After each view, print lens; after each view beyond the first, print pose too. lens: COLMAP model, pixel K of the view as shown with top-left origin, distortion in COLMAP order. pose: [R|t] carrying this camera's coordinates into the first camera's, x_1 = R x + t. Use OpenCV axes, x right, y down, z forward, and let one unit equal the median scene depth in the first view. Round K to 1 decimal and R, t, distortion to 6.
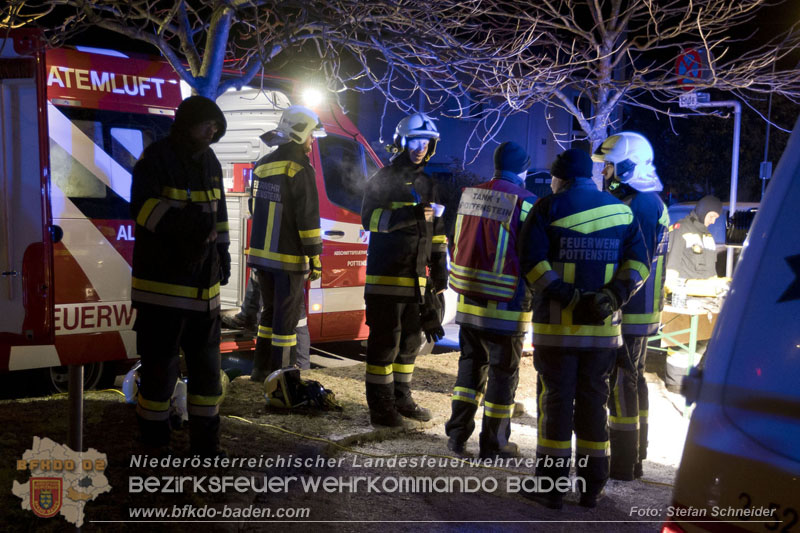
lens RADIAL K [[689.4, 0, 406.3], [0, 689.4, 266.5], [0, 0, 1]] dist [-0.014694, -0.001937]
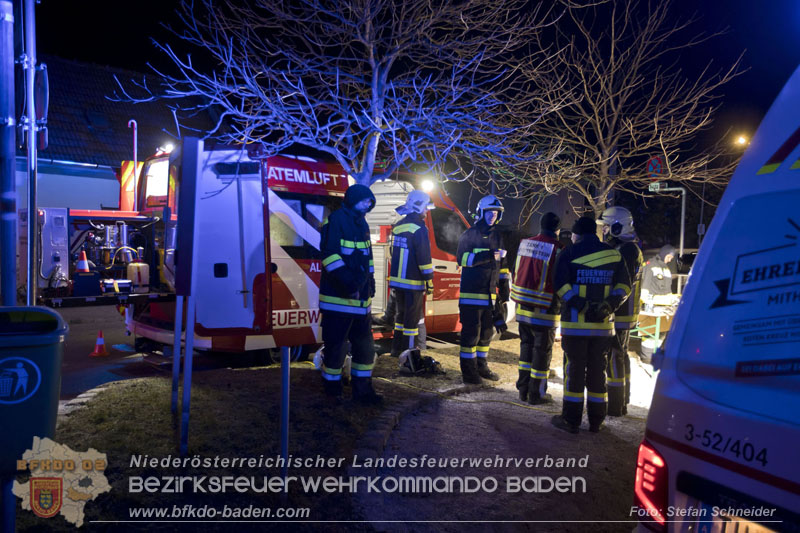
lens RADIAL K [[689.4, 0, 393.4], [0, 689.4, 267.4], [0, 0, 1]] dist [-0.014694, -0.001937]
pose [[0.999974, -0.001048, -0.007128, -0.207299], [0.001023, 0.999994, -0.003381, -0.042855], [0.007131, 0.003373, 0.999969, -0.662011]]
